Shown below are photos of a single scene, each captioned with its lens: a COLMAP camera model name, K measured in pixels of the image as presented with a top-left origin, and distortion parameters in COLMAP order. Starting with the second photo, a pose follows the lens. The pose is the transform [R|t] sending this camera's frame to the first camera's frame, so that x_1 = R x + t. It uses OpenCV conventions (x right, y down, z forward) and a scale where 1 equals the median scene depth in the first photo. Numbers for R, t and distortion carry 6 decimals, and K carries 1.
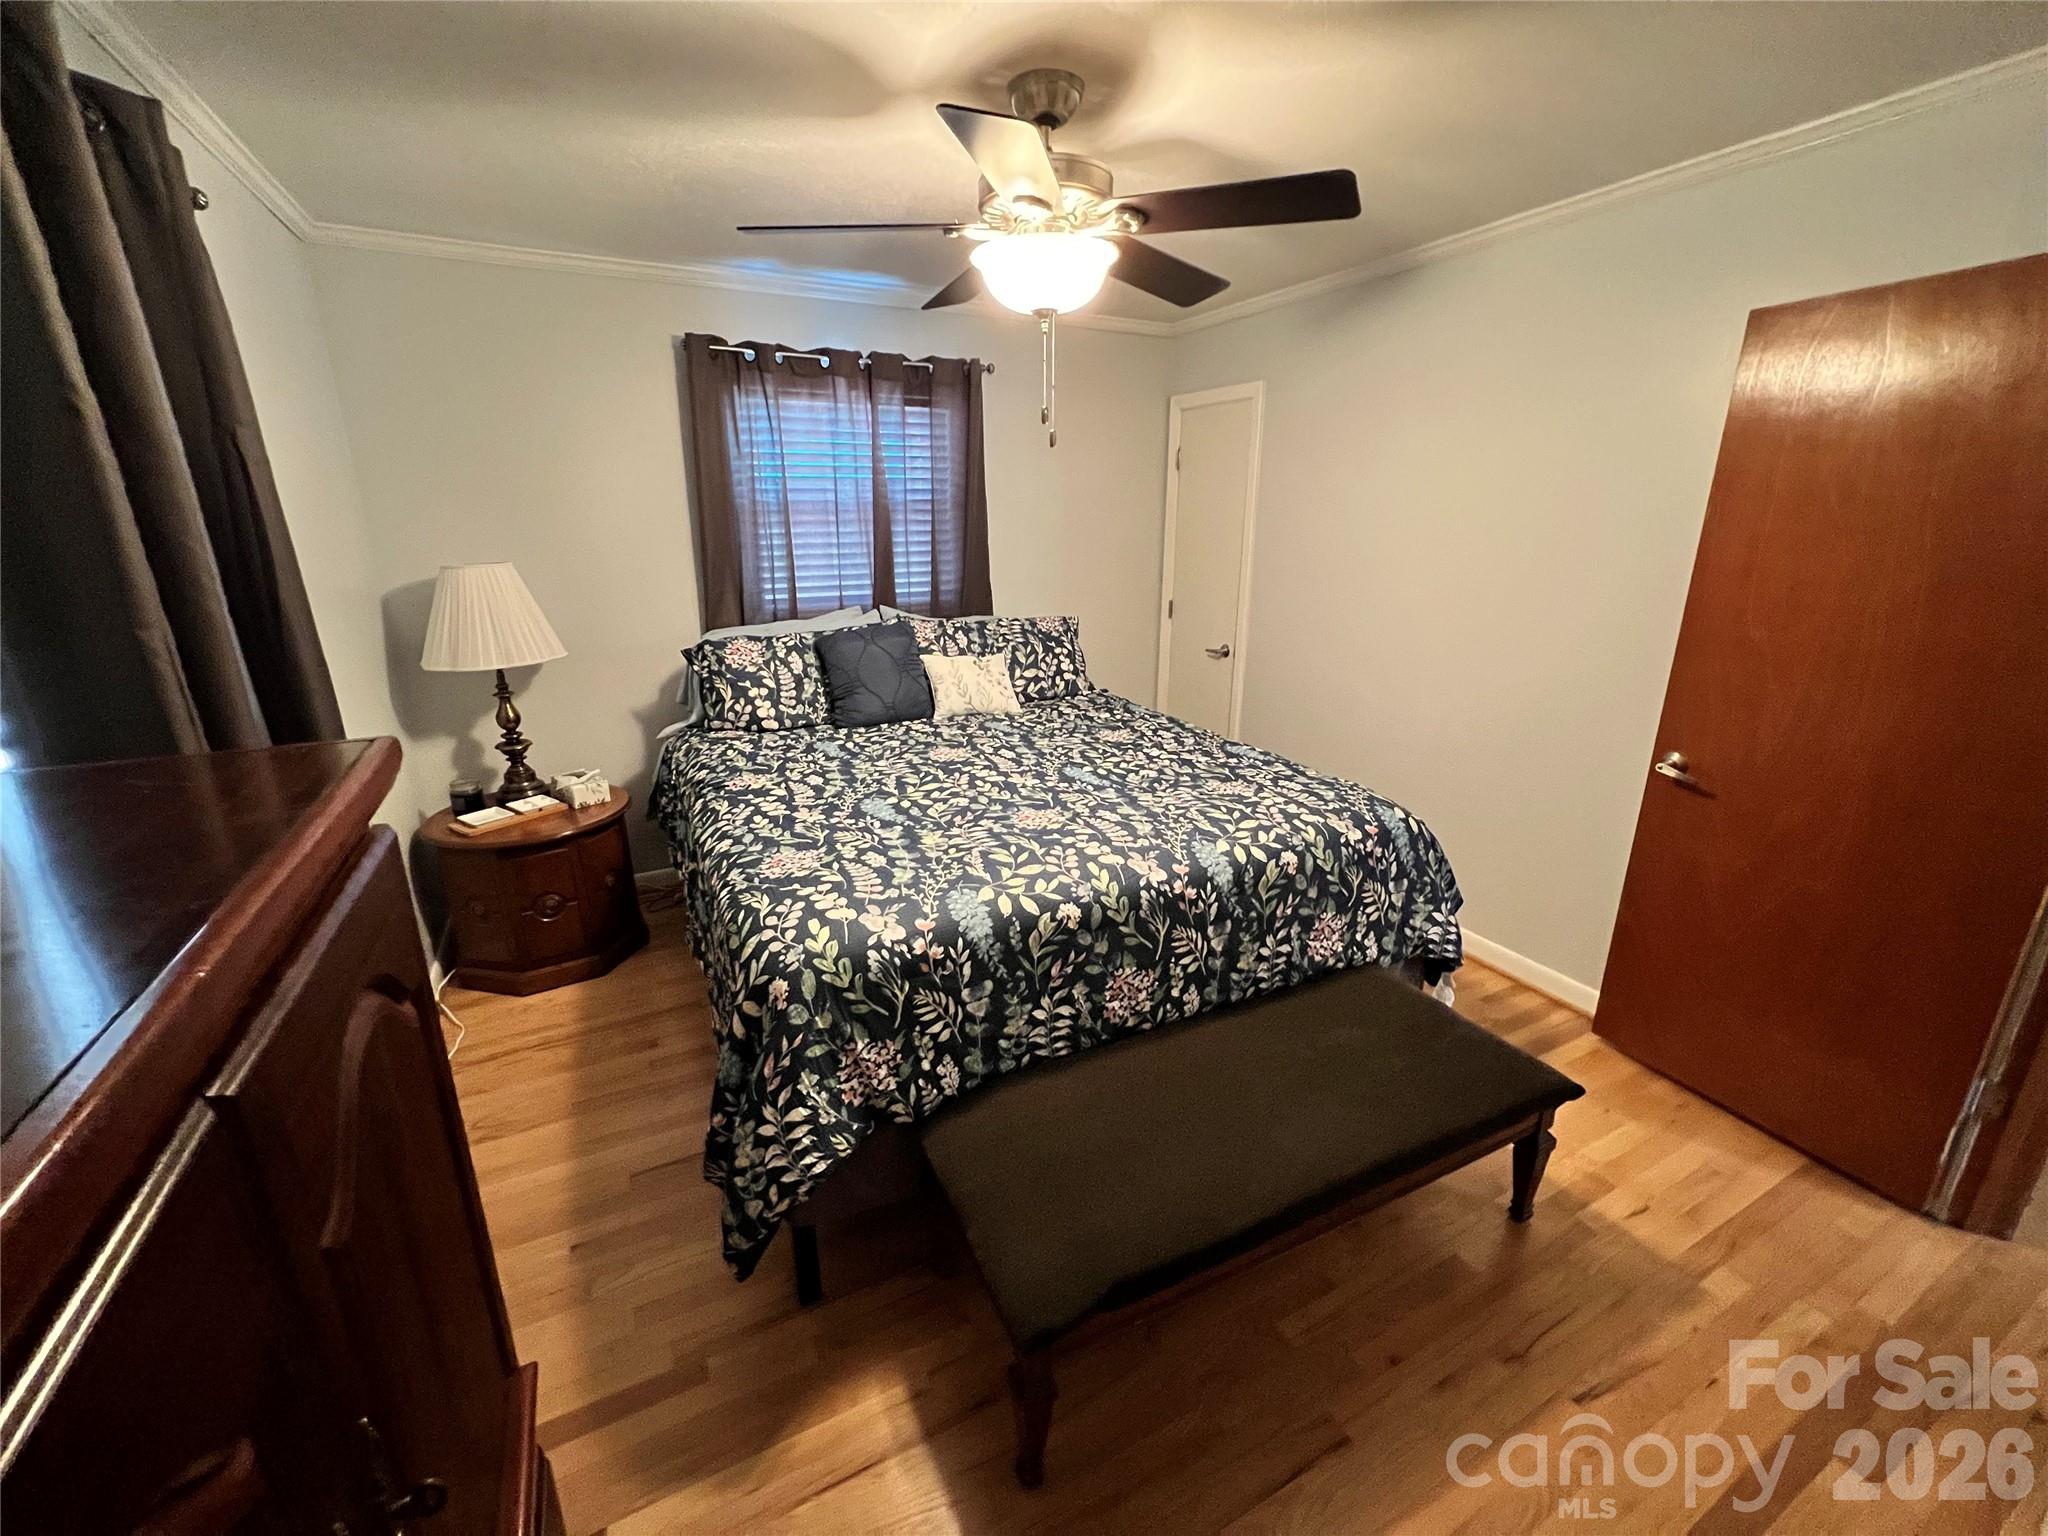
lens RADIAL K [[820.9, 0, 1014.6], [0, 820.9, 770.6], [0, 0, 1]] dist [0.000560, 0.000000]
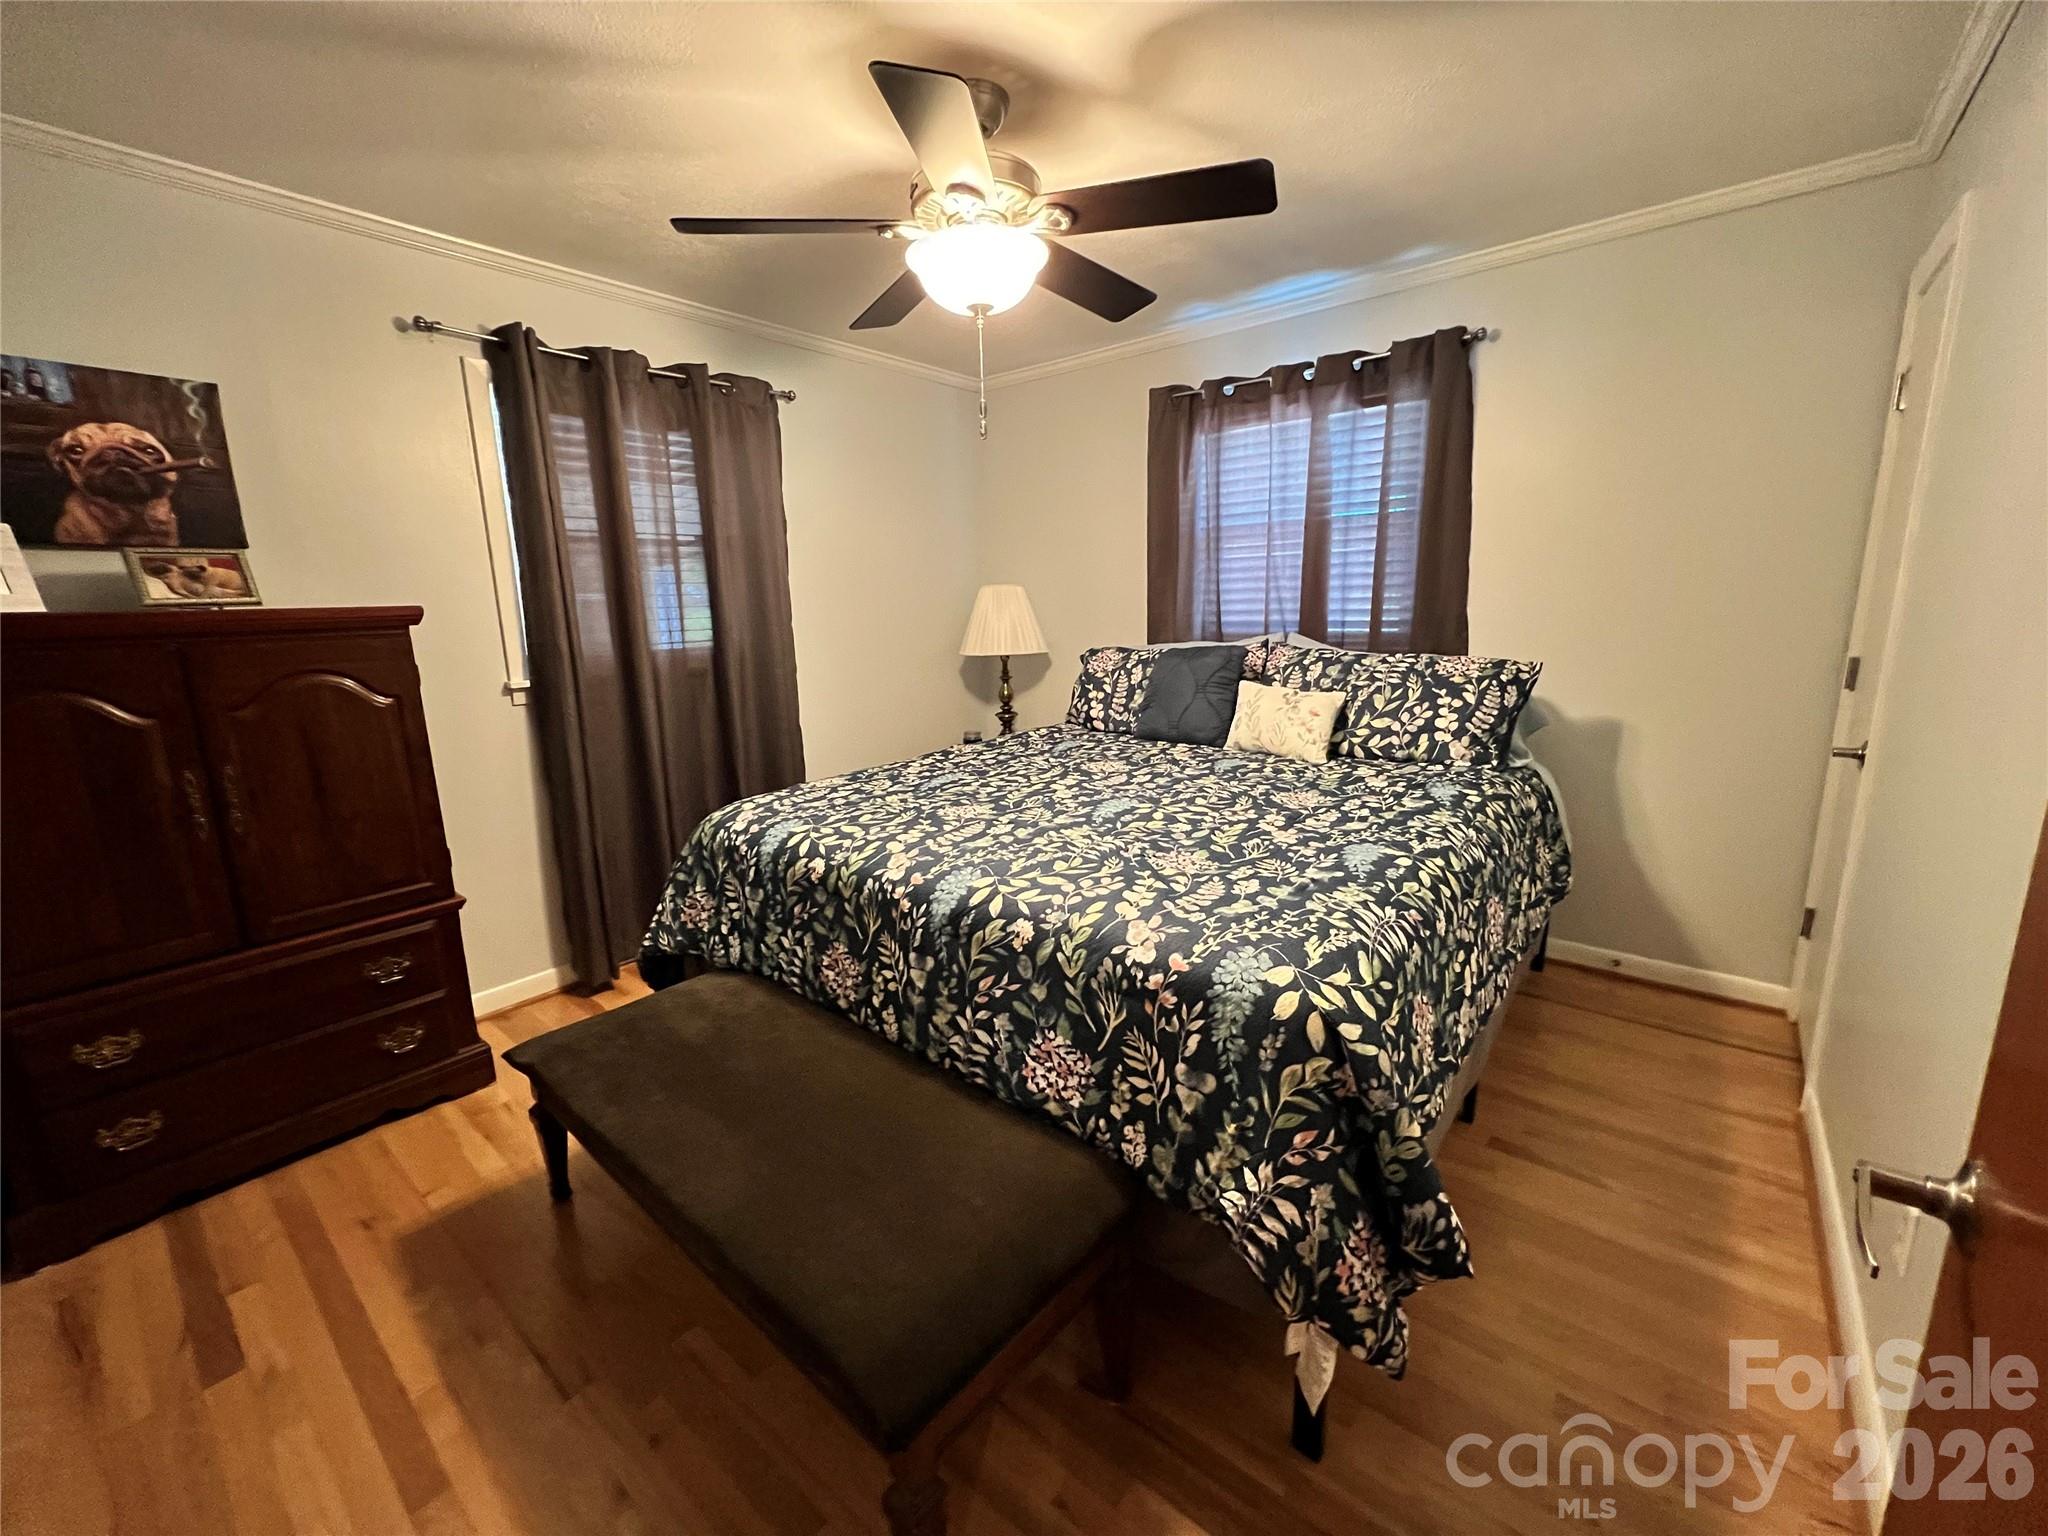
lens RADIAL K [[820.9, 0, 1012.1], [0, 820.9, 760.9], [0, 0, 1]] dist [0.000560, 0.000000]
pose [[0.391309, 0.174192, -0.903623, 0.813946], [-0.252124, 0.964645, 0.076774, -0.079483], [0.885049, 0.197782, 0.421392, 0.537190]]
